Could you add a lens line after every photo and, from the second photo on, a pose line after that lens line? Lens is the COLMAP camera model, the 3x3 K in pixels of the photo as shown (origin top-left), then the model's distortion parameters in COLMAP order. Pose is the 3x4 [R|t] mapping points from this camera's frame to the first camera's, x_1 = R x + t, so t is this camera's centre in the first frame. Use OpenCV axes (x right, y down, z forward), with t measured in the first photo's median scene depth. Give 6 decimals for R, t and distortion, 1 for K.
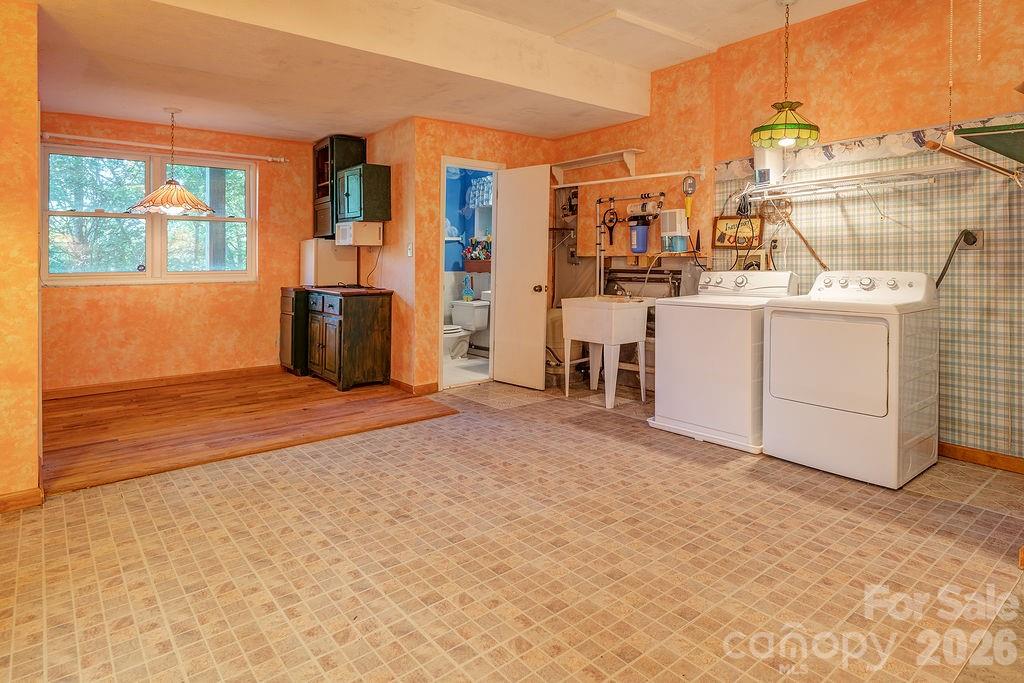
lens RADIAL K [[564.0, 0, 521.9], [0, 564.0, 248.9], [0, 0, 1]] dist [0.011729, -0.010831]
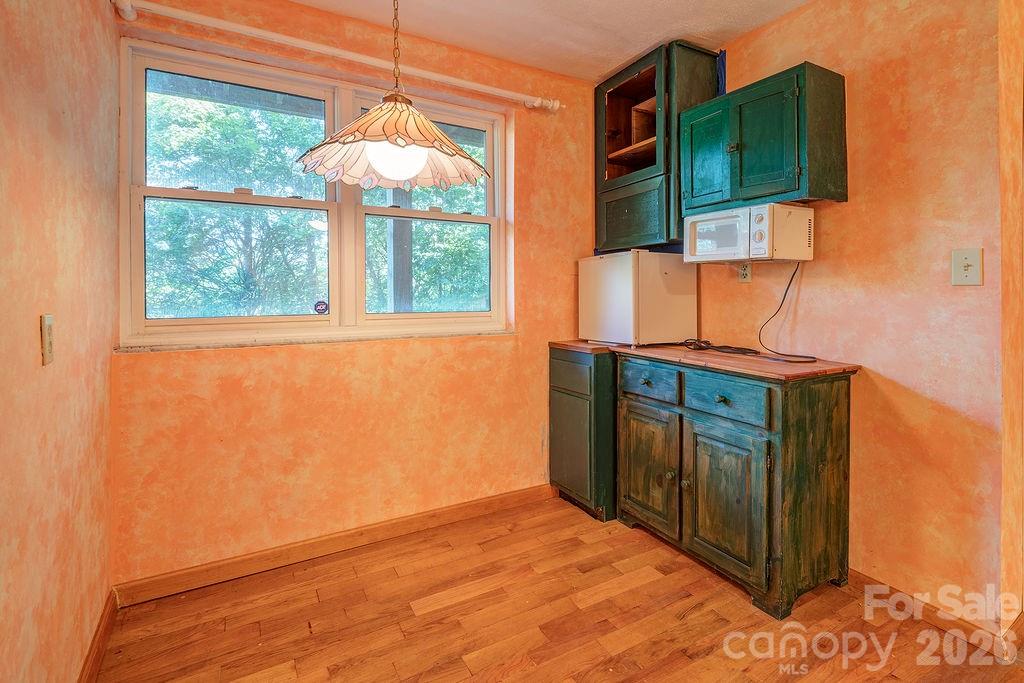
lens RADIAL K [[480.6, 0, 519.5], [0, 480.6, 291.8], [0, 0, 1]] dist [0.021939, -0.015925]
pose [[0.986628, 0.002482, -0.162971, -0.411019], [0.000781, 0.999801, 0.019955, 0.010641], [0.162988, -0.019816, 0.986429, 0.580333]]
